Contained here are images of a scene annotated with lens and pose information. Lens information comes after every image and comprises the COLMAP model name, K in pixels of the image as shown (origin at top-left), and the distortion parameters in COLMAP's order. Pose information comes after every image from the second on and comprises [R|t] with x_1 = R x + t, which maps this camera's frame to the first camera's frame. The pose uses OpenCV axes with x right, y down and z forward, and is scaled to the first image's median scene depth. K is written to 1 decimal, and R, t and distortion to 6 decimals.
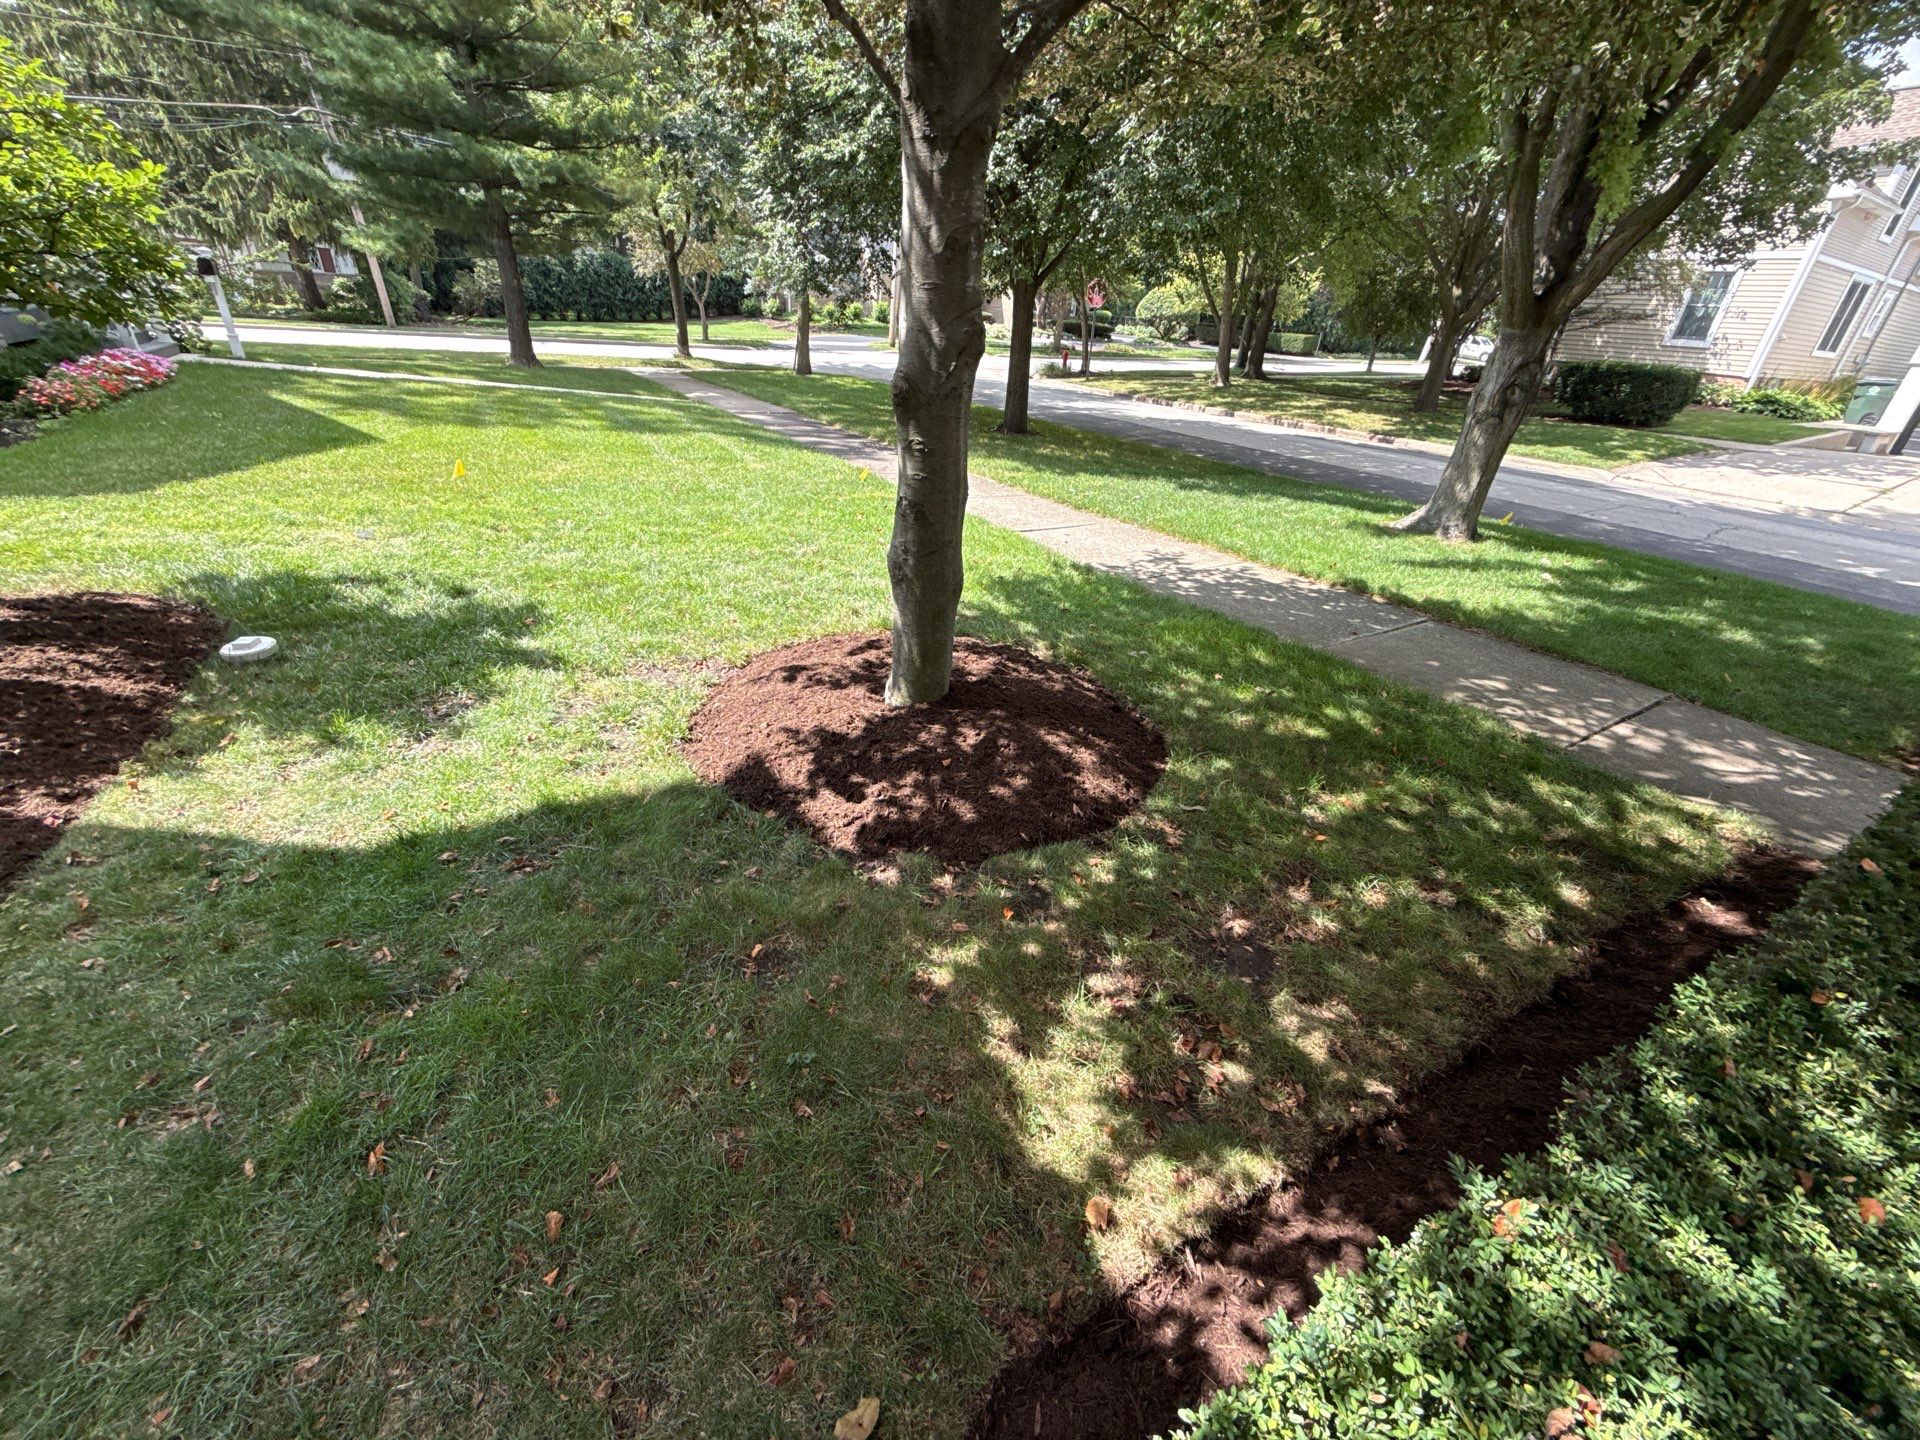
lens RADIAL K [[761.3, 0, 958.5], [0, 761.3, 718.3], [0, 0, 1]] dist [0.000693, -0.000216]
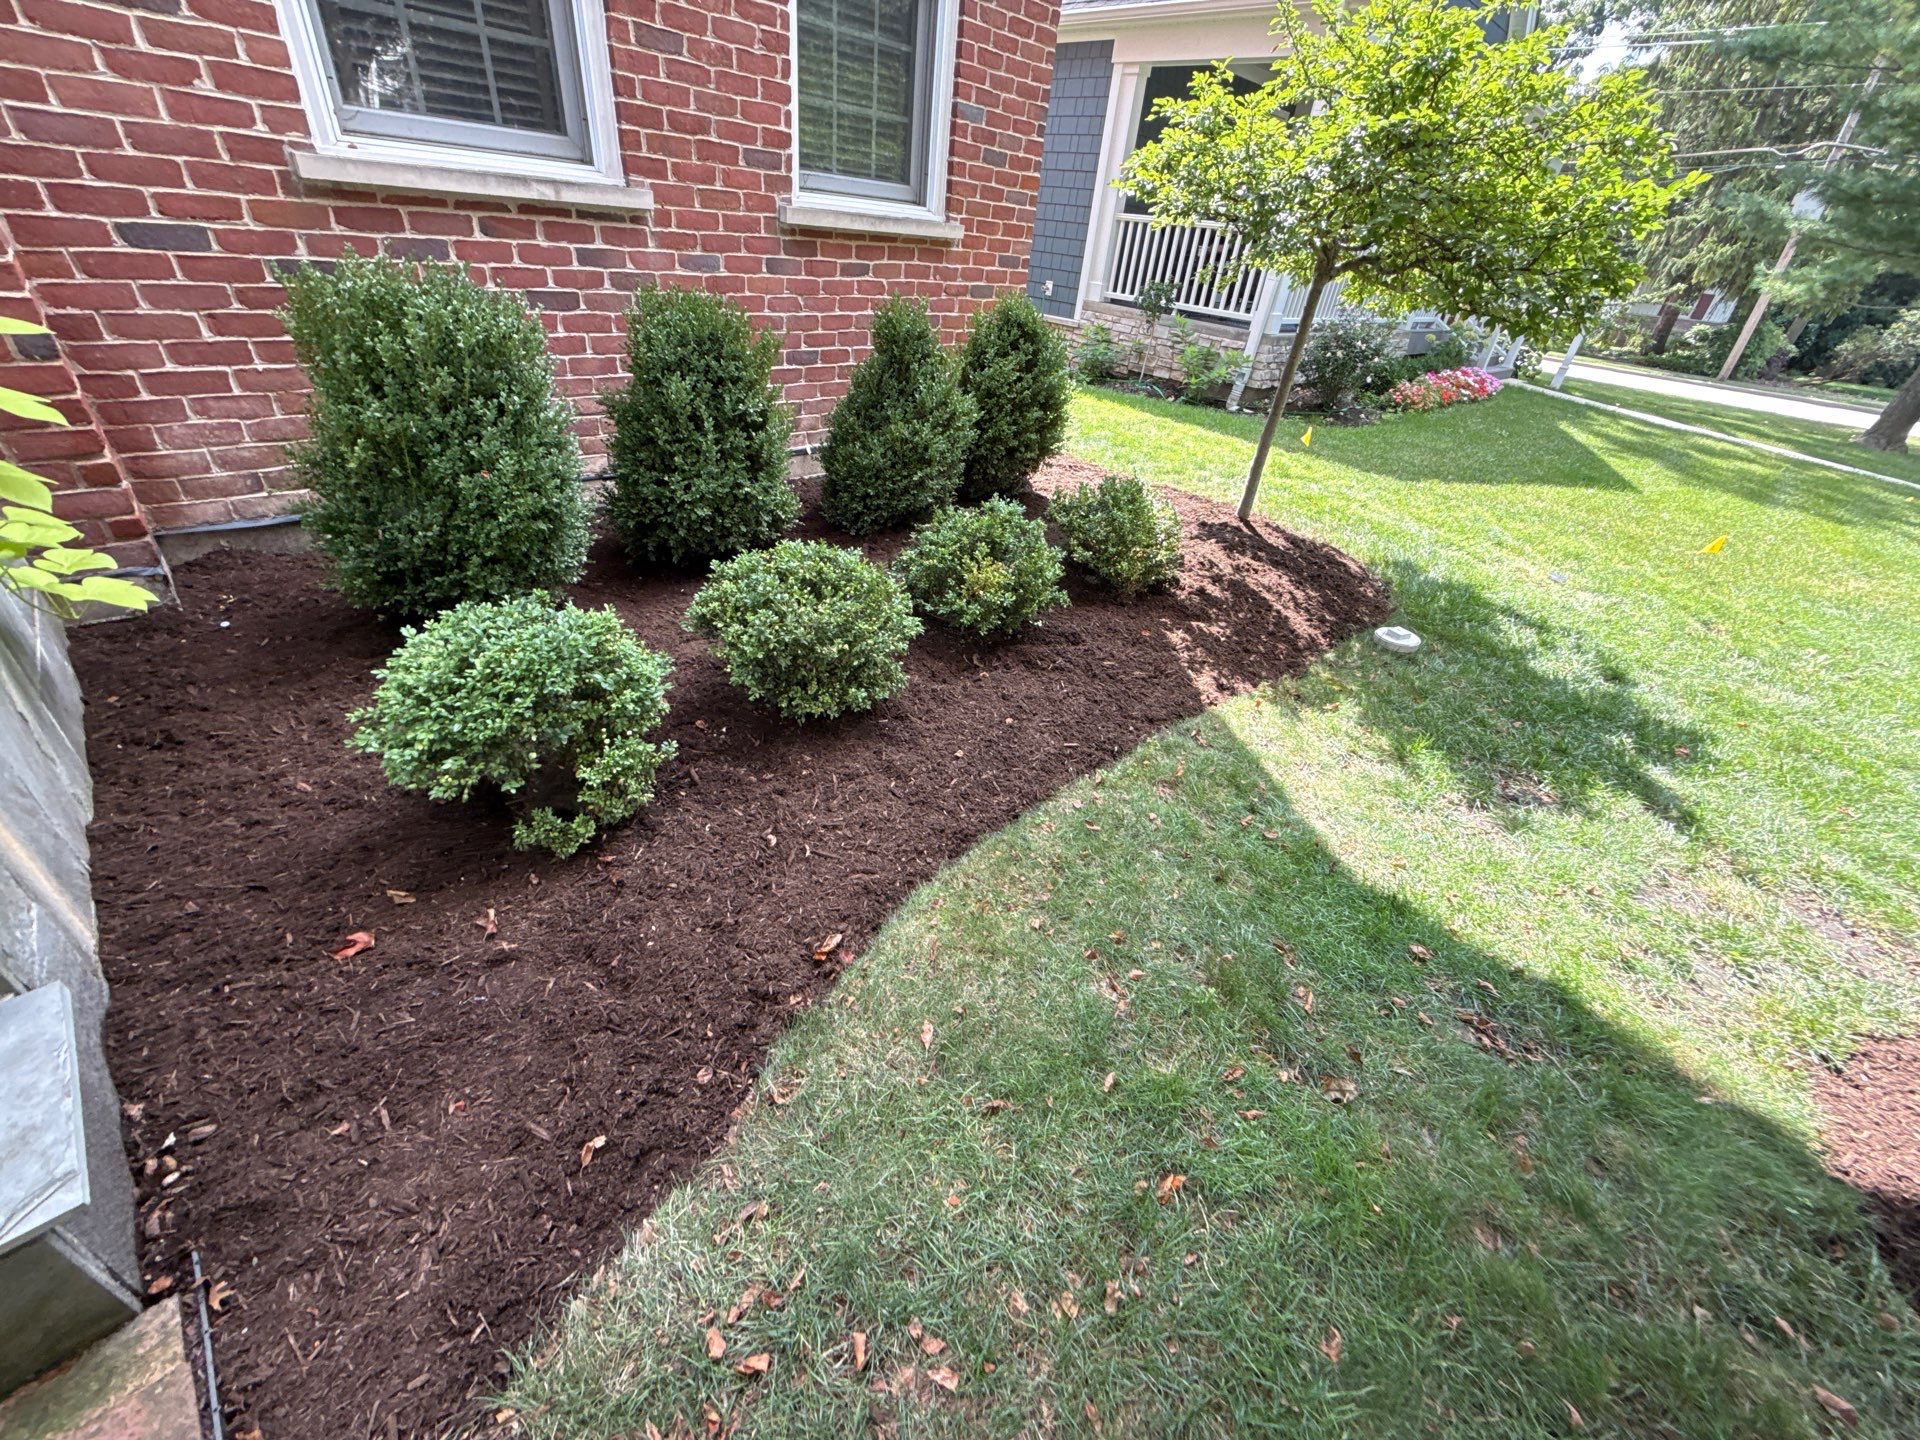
lens RADIAL K [[761.3, 0, 958.5], [0, 761.3, 718.3], [0, 0, 1]] dist [0.000693, -0.000216]
pose [[0.245070, 0.489283, -0.836985, -0.112780], [-0.527088, 0.791819, 0.308548, -0.007711], [0.813707, 0.365549, 0.451946, 0.055200]]
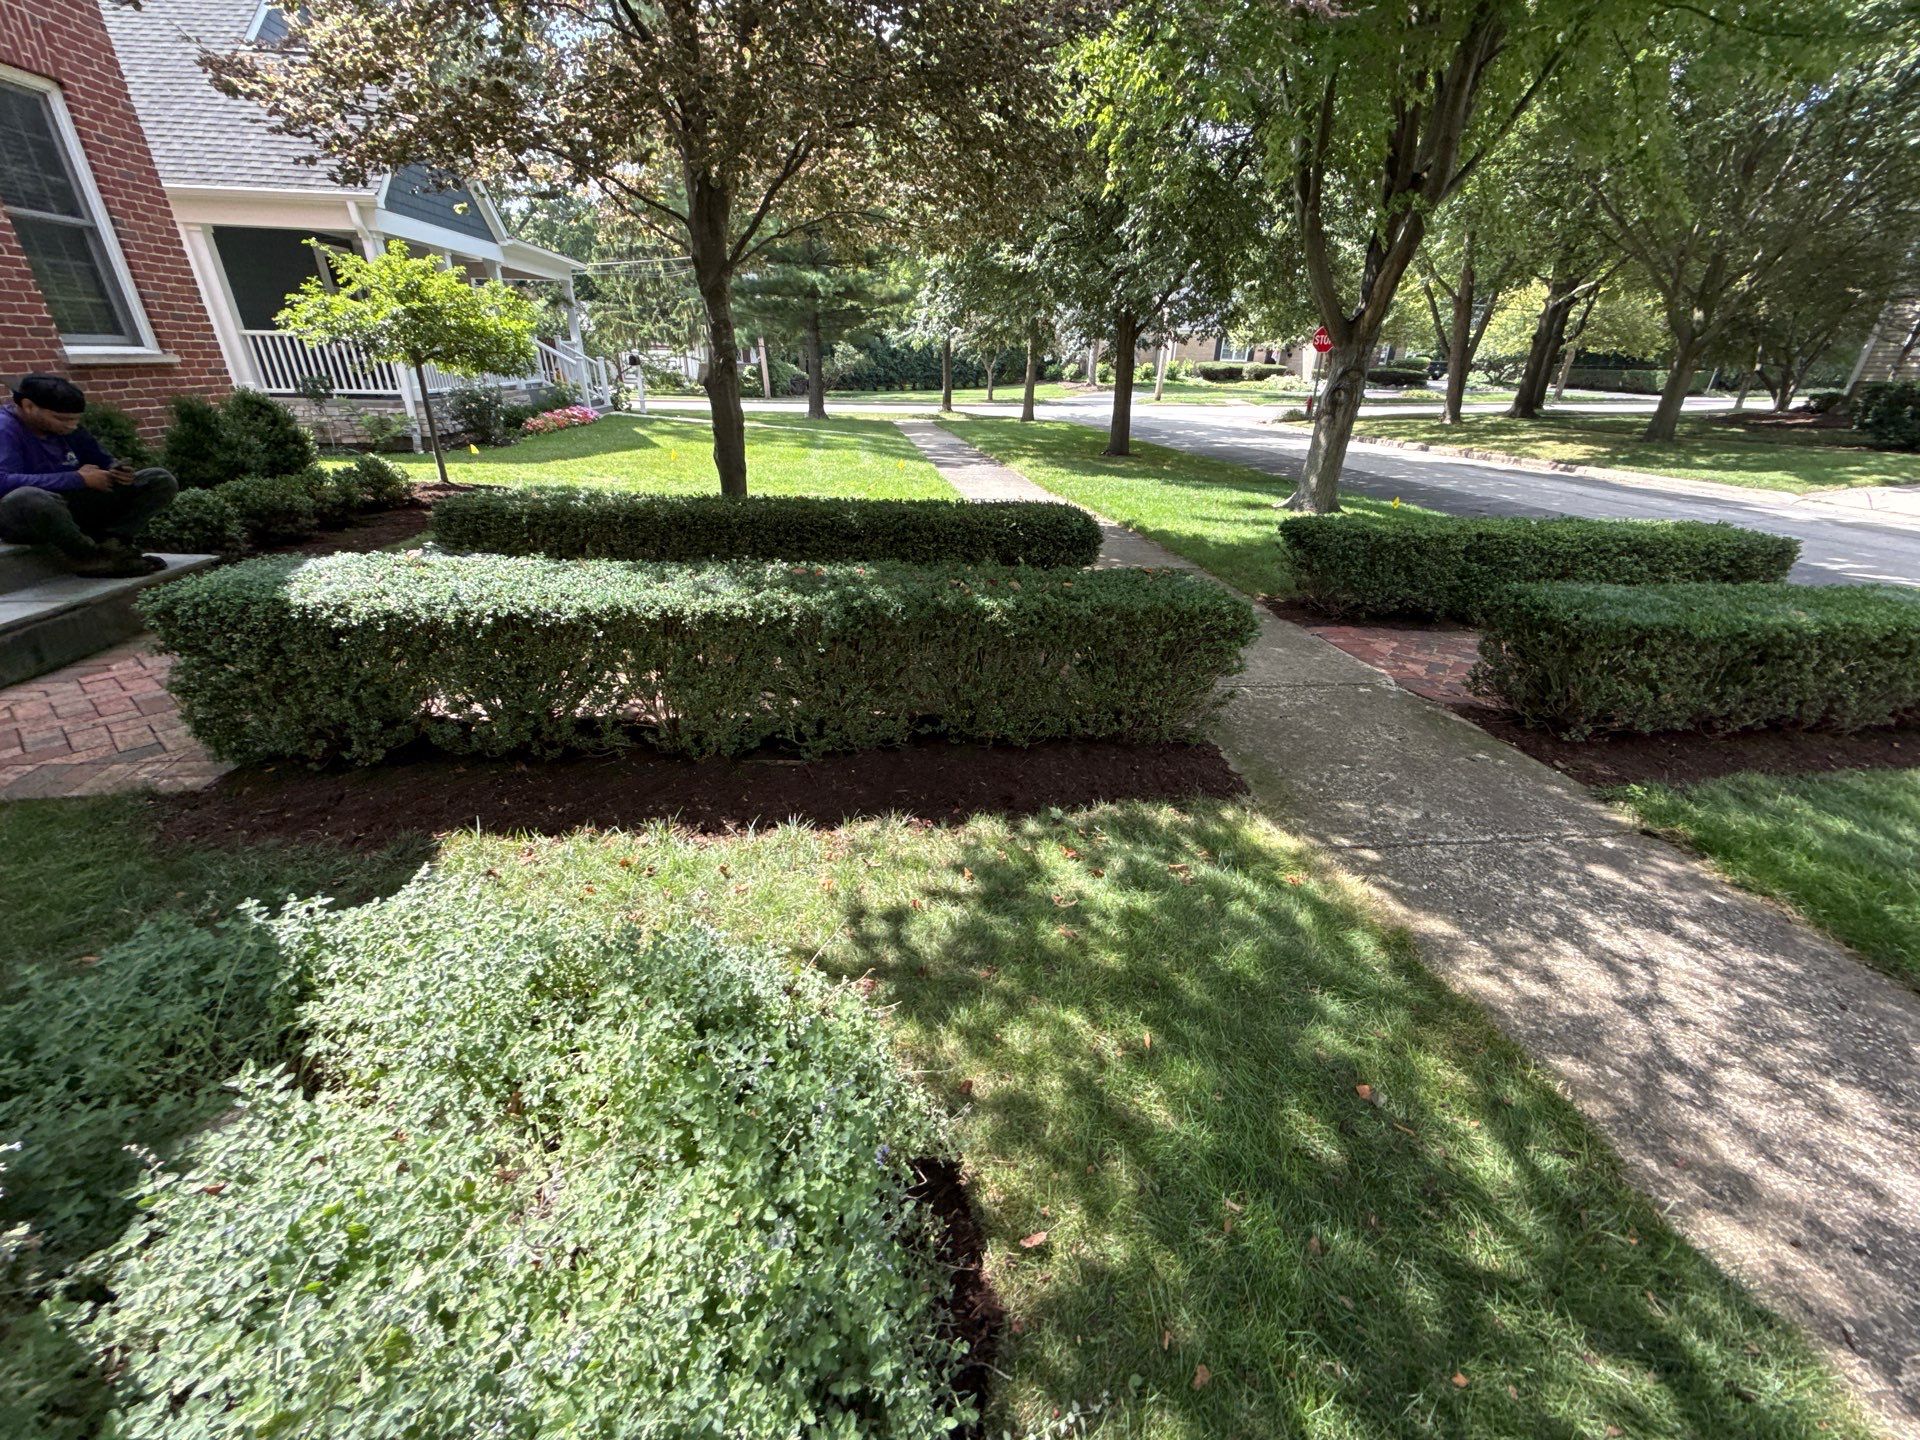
lens RADIAL K [[761.3, 0, 958.5], [0, 761.3, 718.3], [0, 0, 1]] dist [0.000693, -0.000216]
pose [[0.916669, 0.121937, -0.380592, 1.088122], [-0.148129, 0.988151, -0.040184, 0.397213], [0.371182, 0.093212, 0.923870, -0.570800]]
